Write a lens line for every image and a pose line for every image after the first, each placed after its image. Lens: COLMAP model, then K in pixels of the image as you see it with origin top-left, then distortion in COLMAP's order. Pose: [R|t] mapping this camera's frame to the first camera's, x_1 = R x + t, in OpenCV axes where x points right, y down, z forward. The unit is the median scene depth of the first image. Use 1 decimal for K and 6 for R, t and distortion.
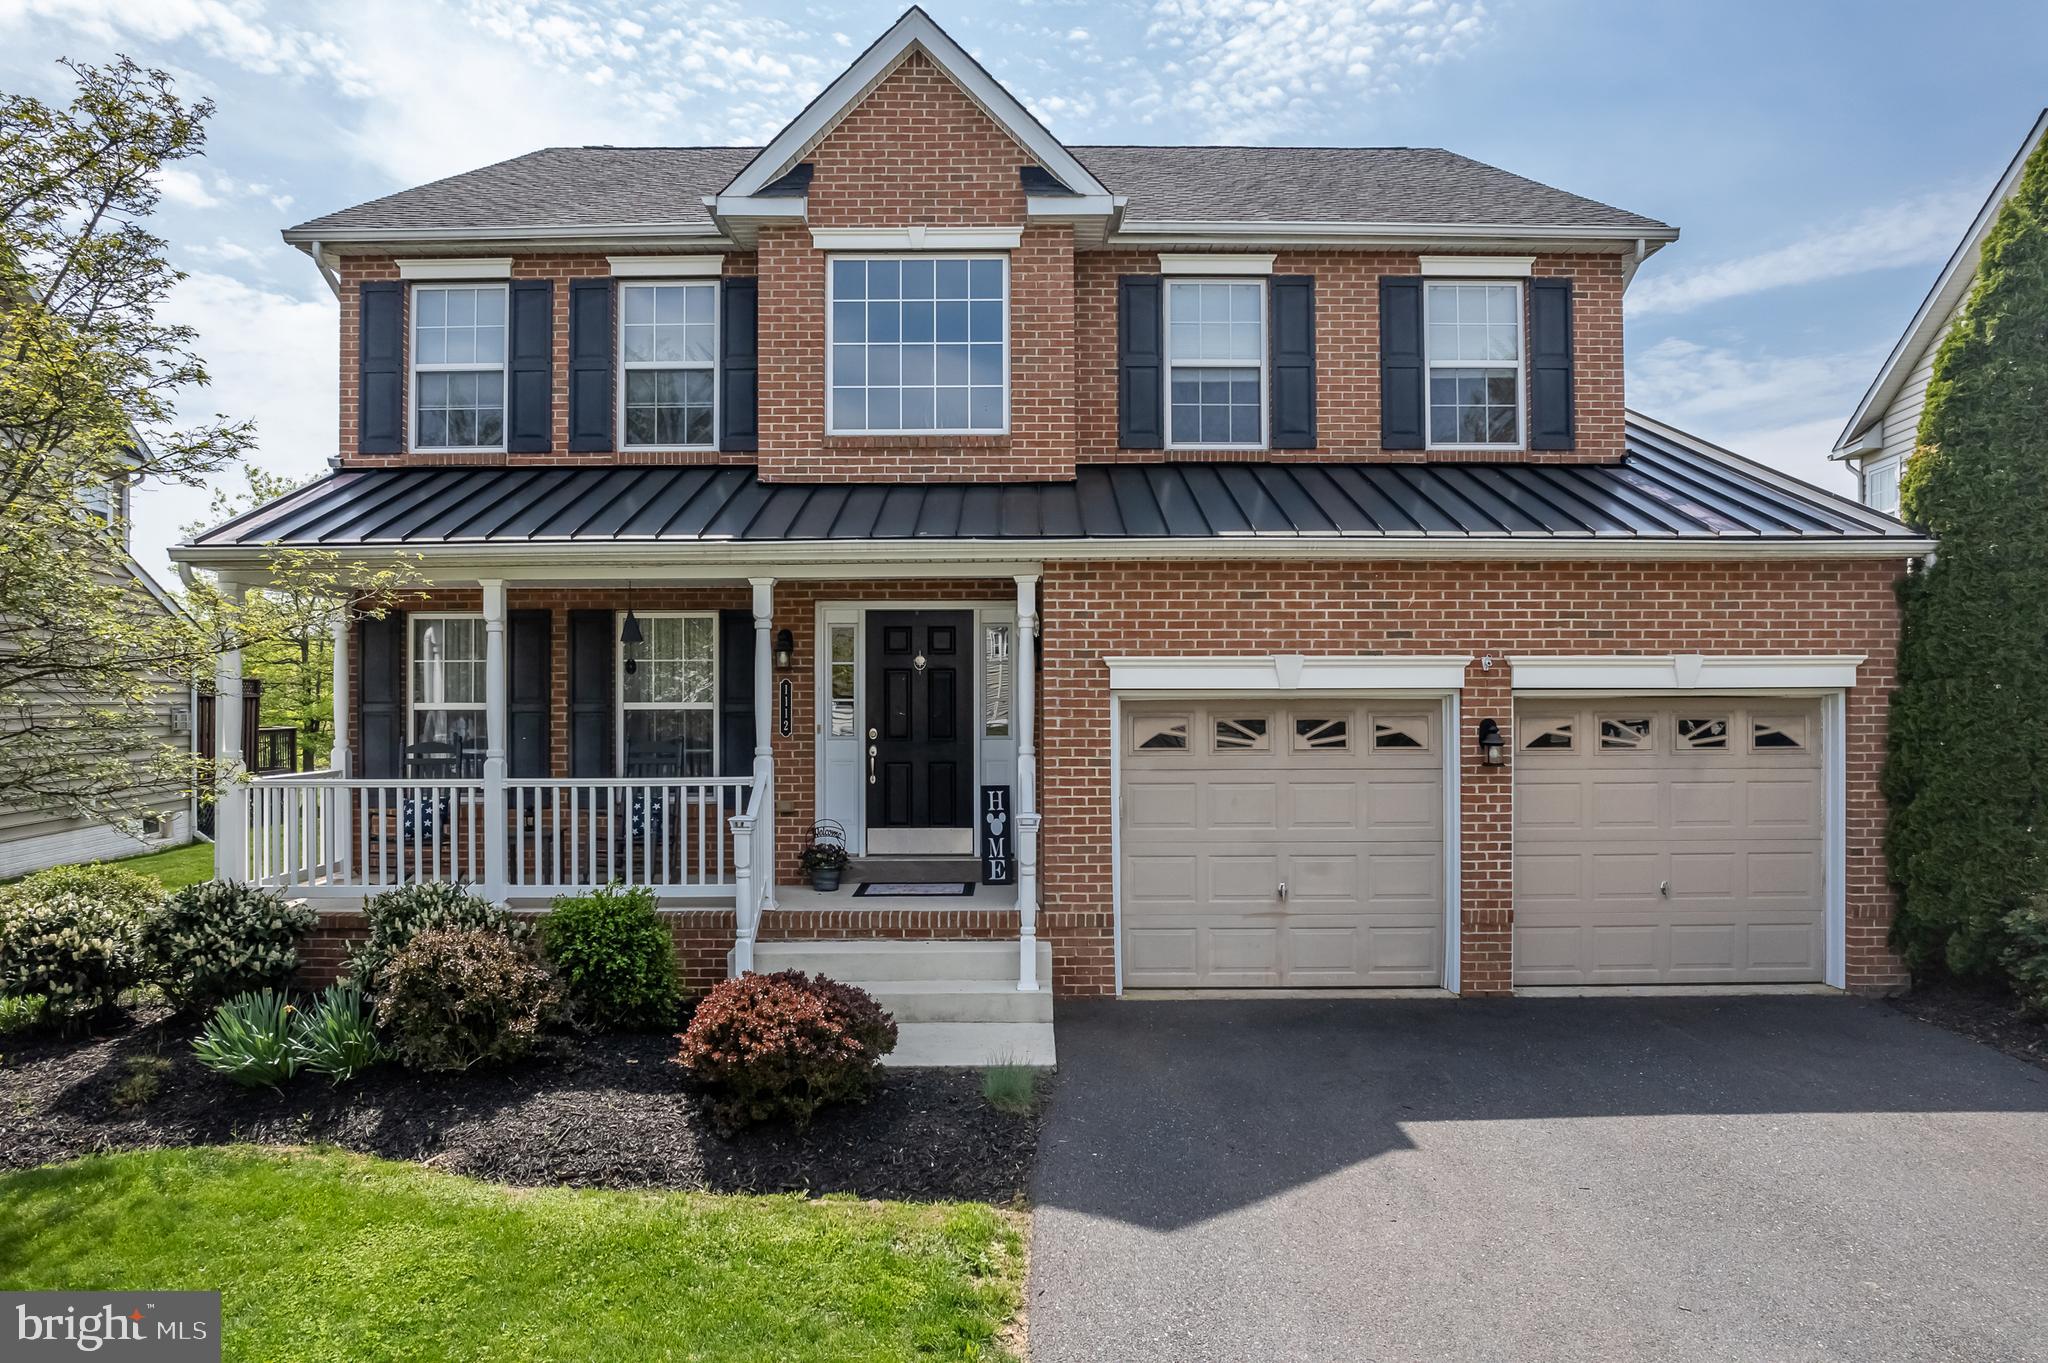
lens RADIAL K [[1307.0, 0, 1027.4], [0, 1307.0, 693.9], [0, 0, 1]] dist [-0.068127, 0.053520]
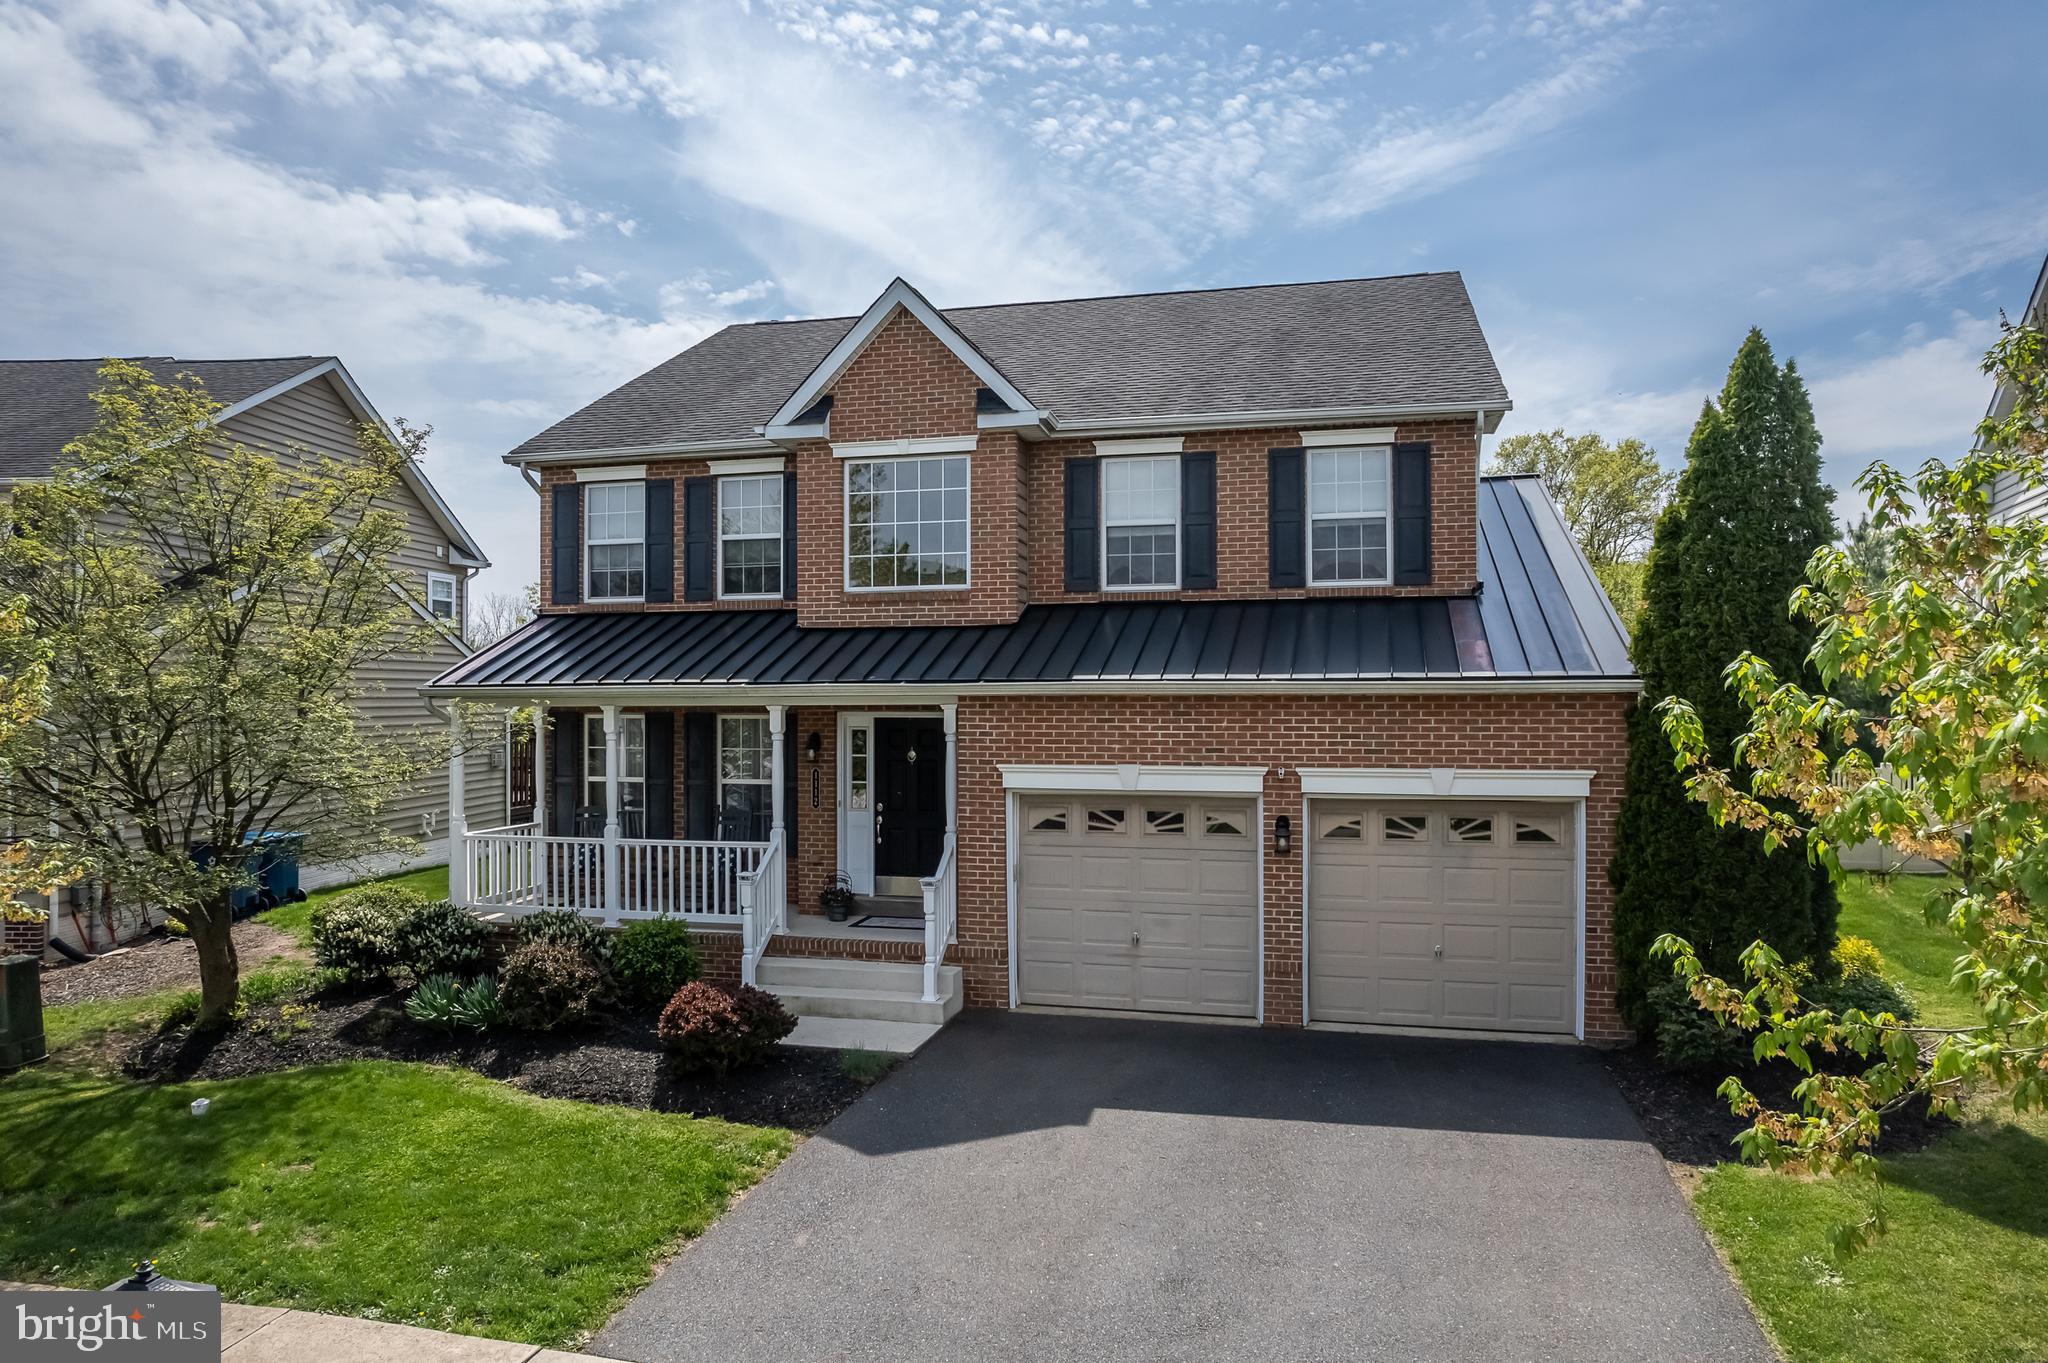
lens RADIAL K [[1307.0, 0, 1026.3], [0, 1307.0, 692.3], [0, 0, 1]] dist [-0.068127, 0.053520]
pose [[0.968116, 0.000690, -0.250503, 0.424174], [-0.000300, 0.999999, 0.001595, -0.104804], [0.250503, -0.001469, 0.968115, -0.328573]]
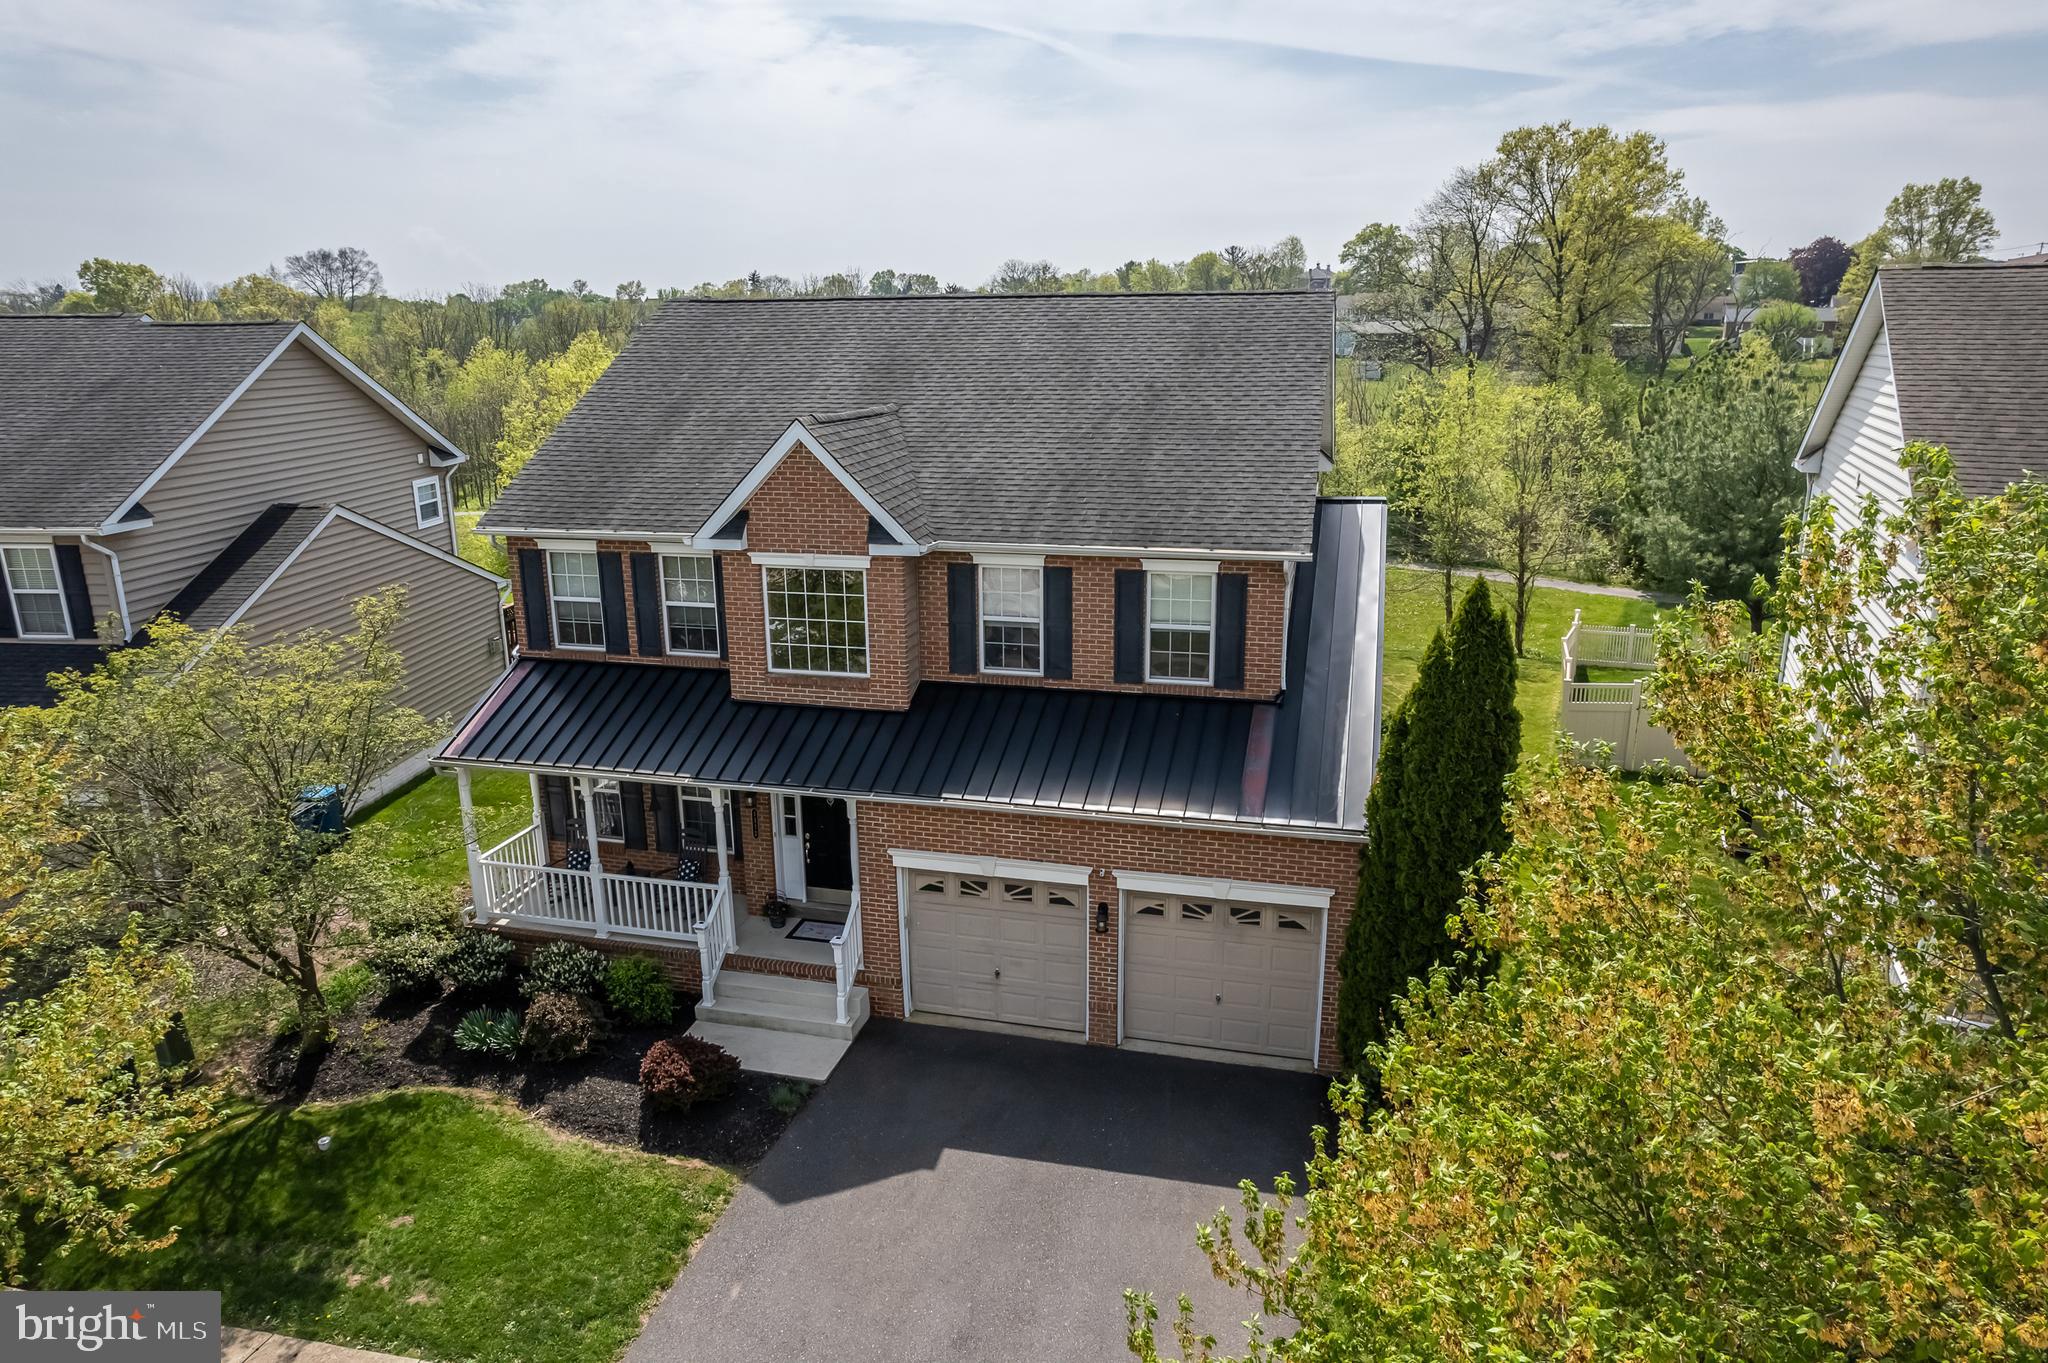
lens RADIAL K [[1307.0, 0, 1025.2], [0, 1307.0, 690.7], [0, 0, 1]] dist [-0.068127, 0.053520]
pose [[0.967198, 0.064415, -0.245719, 0.645904], [0.005928, 0.961327, 0.275346, -0.708068], [0.253953, -0.267770, 0.929412, -0.537446]]
